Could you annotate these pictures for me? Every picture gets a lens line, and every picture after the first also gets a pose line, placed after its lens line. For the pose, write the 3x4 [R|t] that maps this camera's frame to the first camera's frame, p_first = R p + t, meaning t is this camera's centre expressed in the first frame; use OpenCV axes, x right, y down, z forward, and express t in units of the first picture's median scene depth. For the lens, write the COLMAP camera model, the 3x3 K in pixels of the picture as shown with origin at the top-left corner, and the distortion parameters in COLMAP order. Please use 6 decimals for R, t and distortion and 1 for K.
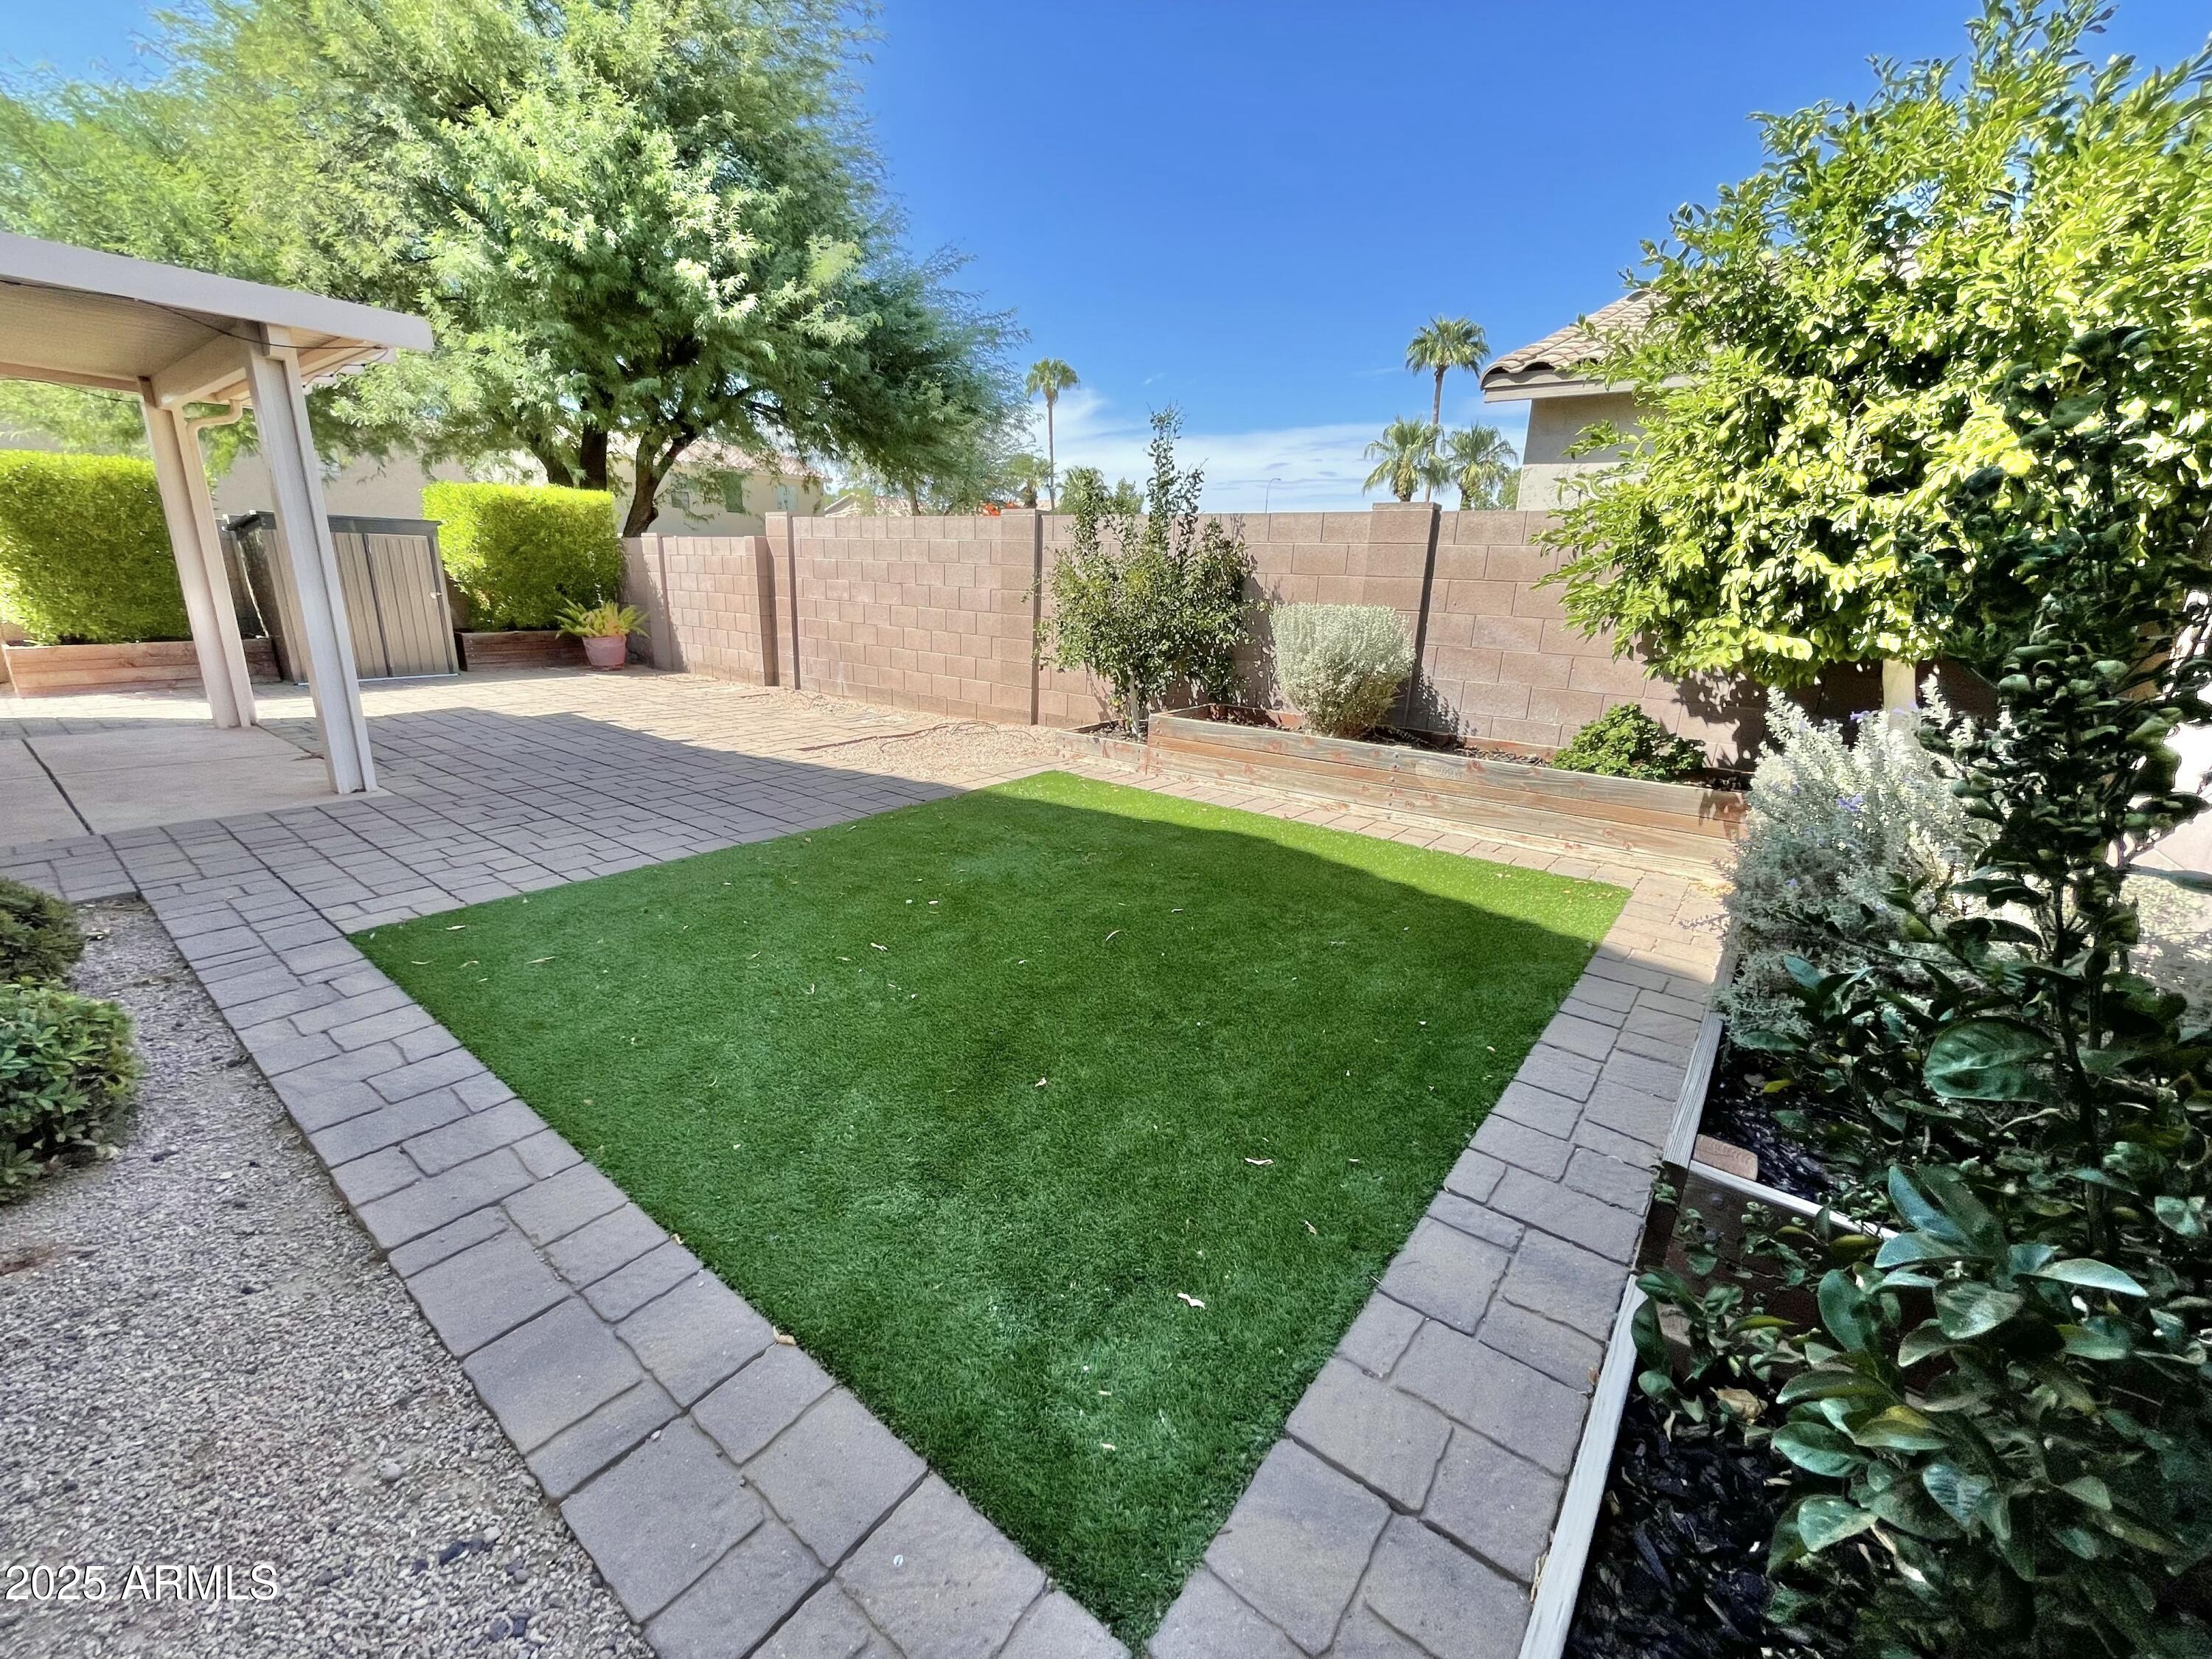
lens RADIAL K [[897.1, 0, 1099.0], [0, 897.1, 824.4], [0, 0, 1]] dist [-0.000324, 0.000515]
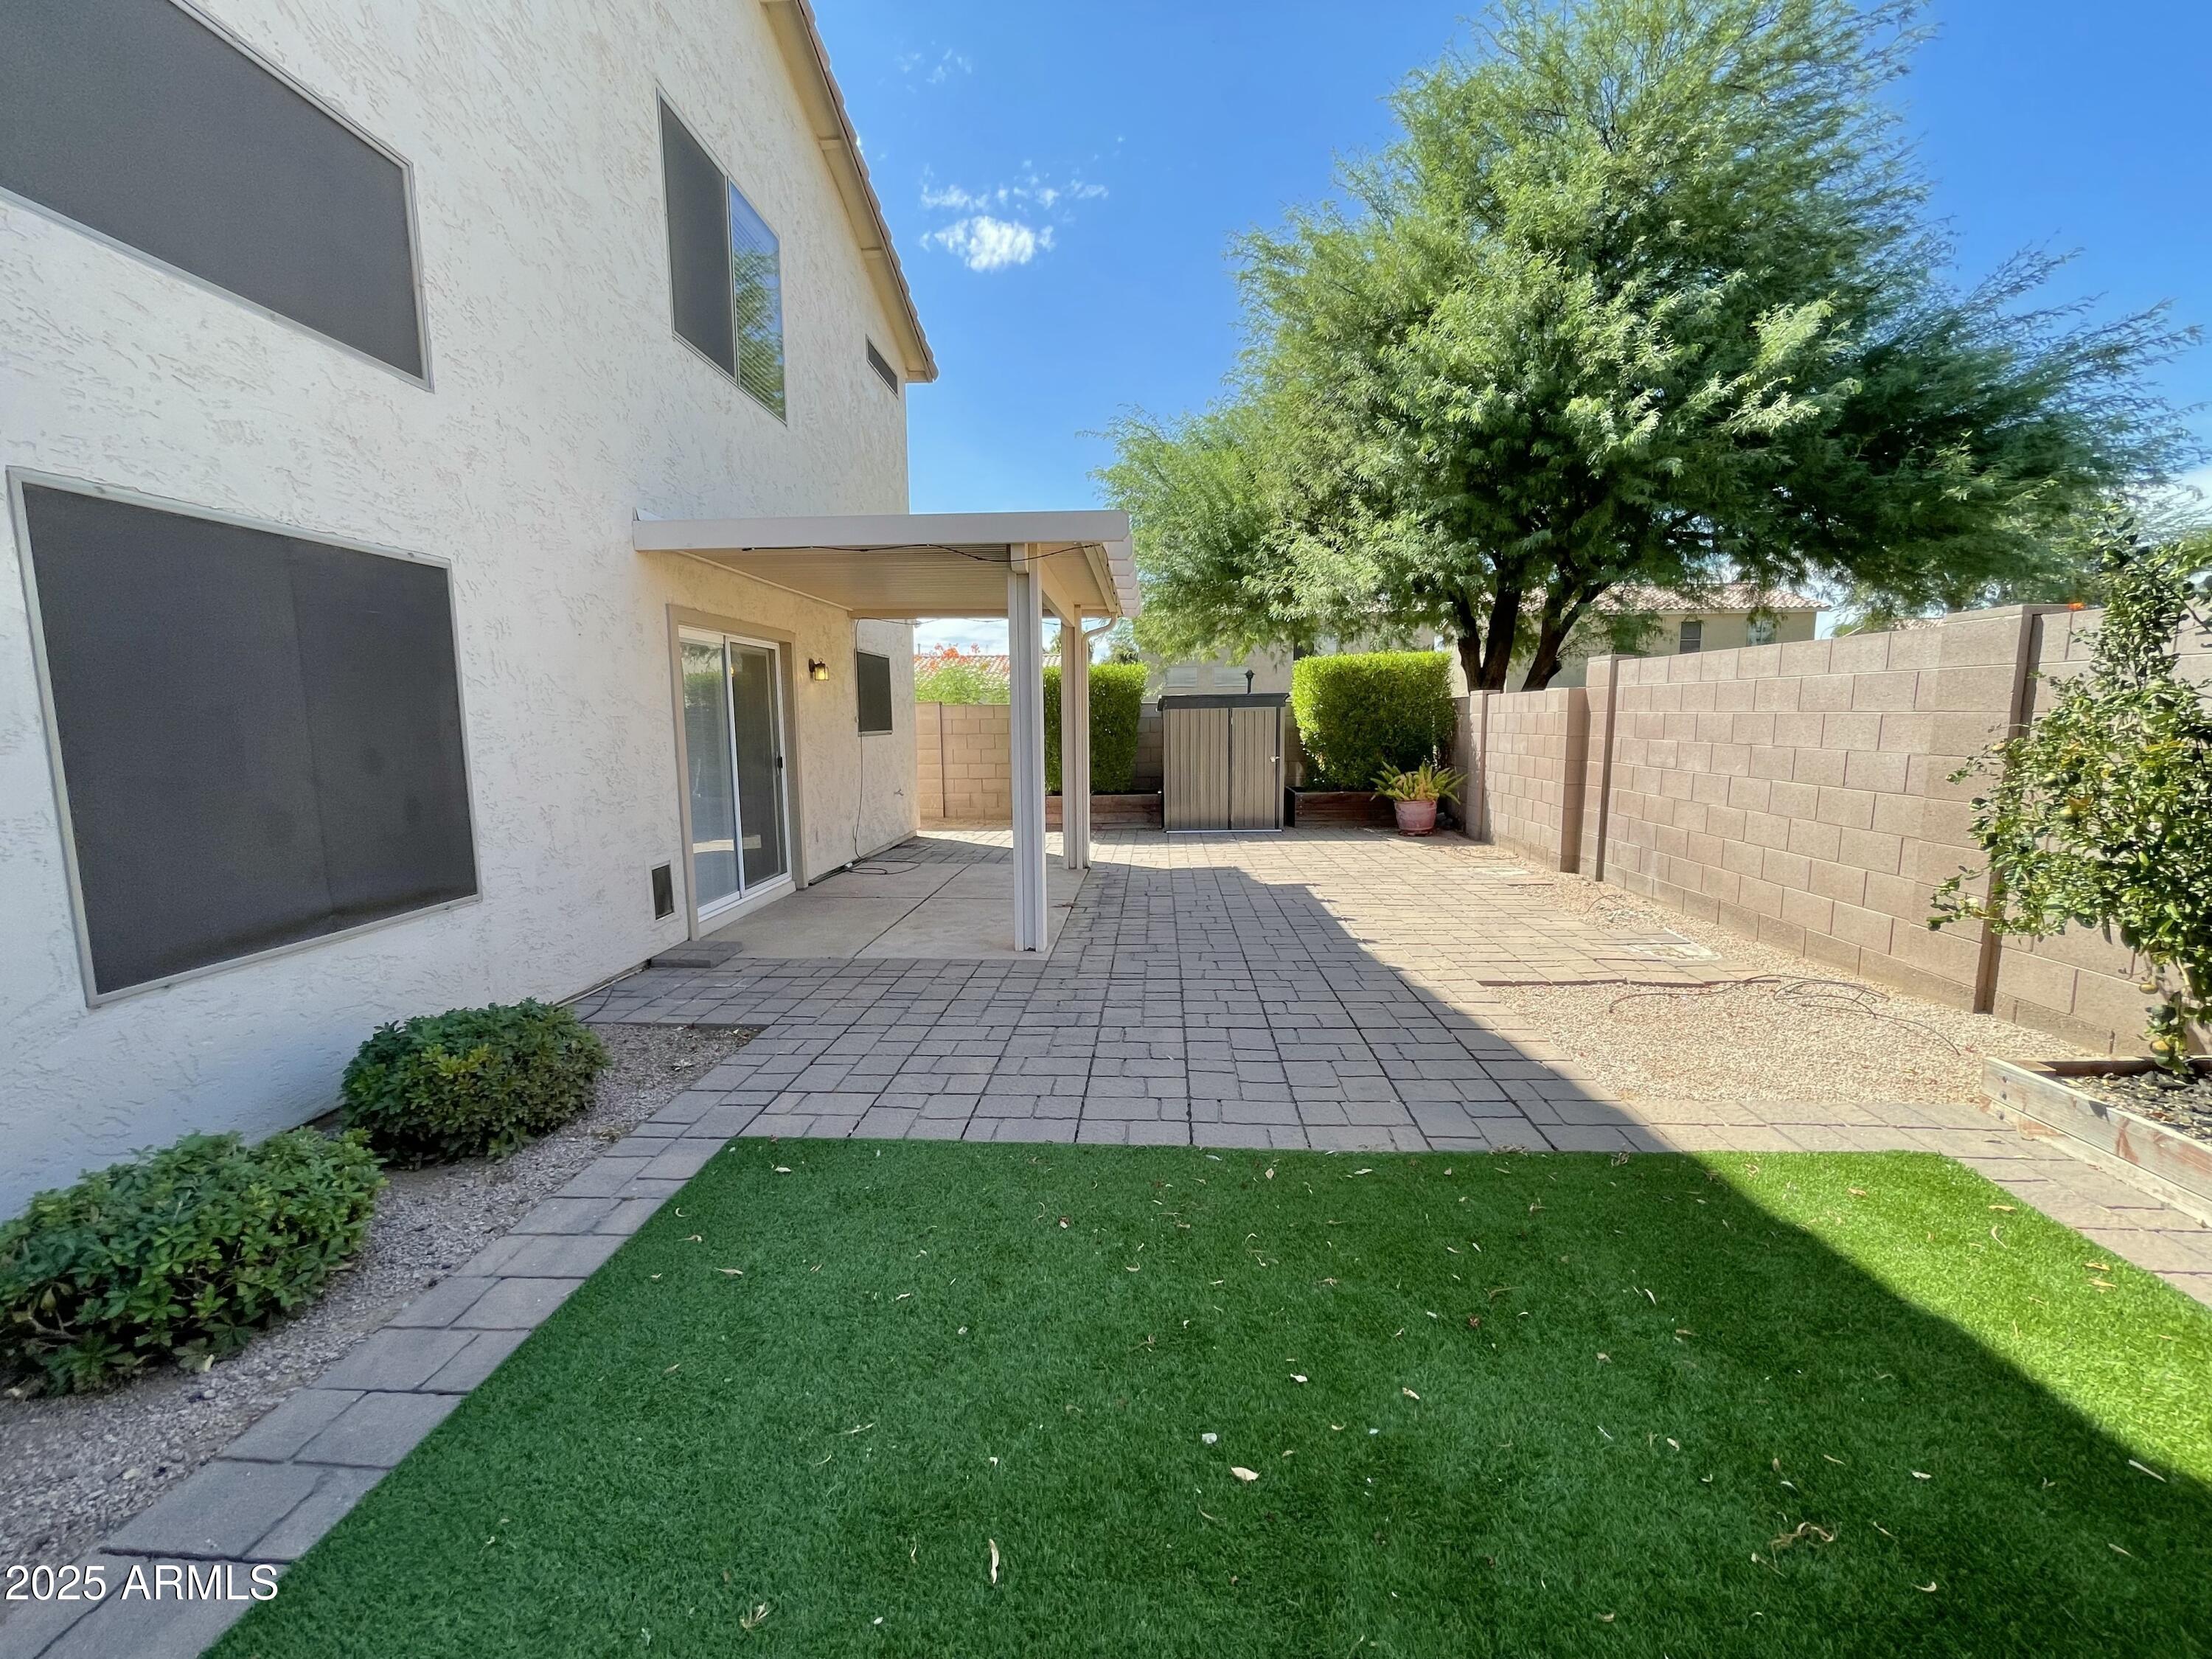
lens RADIAL K [[897.1, 0, 1104.6], [0, 897.1, 822.7], [0, 0, 1]] dist [-0.000324, 0.000515]
pose [[0.563624, 0.058334, -0.823969, 0.037841], [-0.191994, 0.979436, -0.061990, -0.056902], [0.803409, 0.193136, 0.563234, 0.184650]]
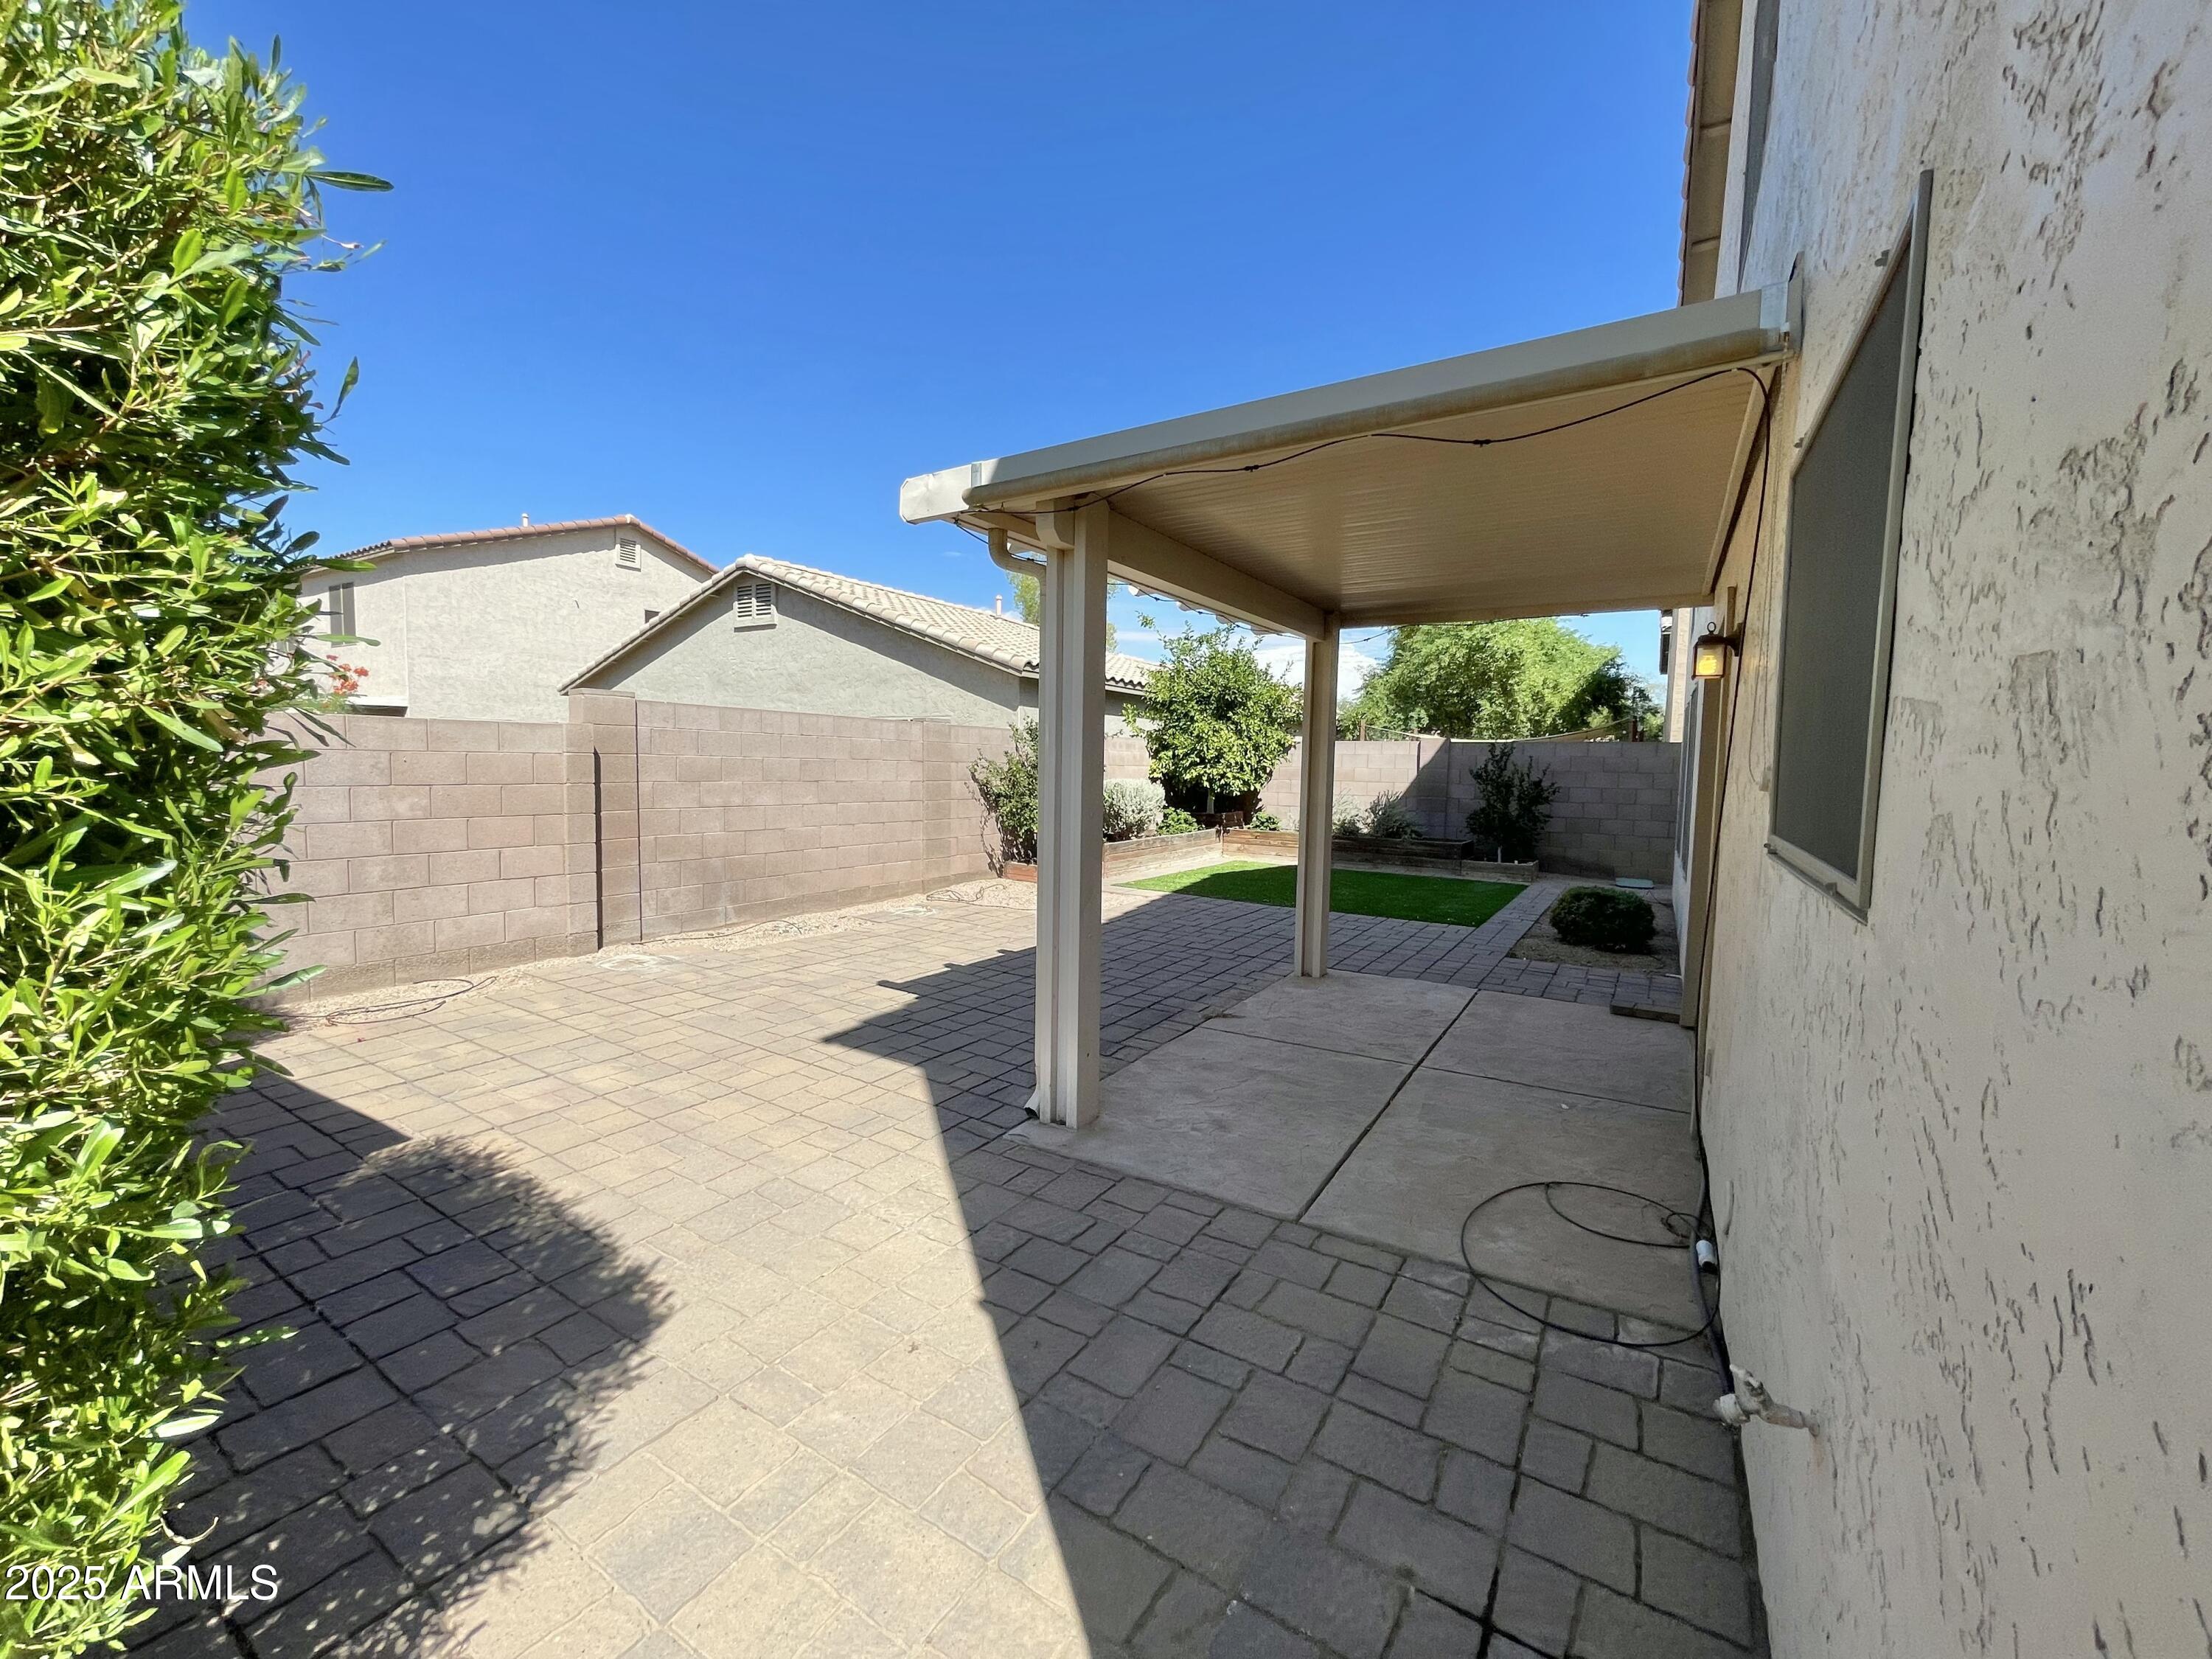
lens RADIAL K [[897.1, 0, 1098.3], [0, 897.1, 836.5], [0, 0, 1]] dist [-0.000324, 0.000515]
pose [[-0.100617, -0.117271, 0.987990, -0.821851], [0.243396, 0.959954, 0.138730, -0.187725], [-0.964694, 0.254431, -0.068044, 0.549344]]
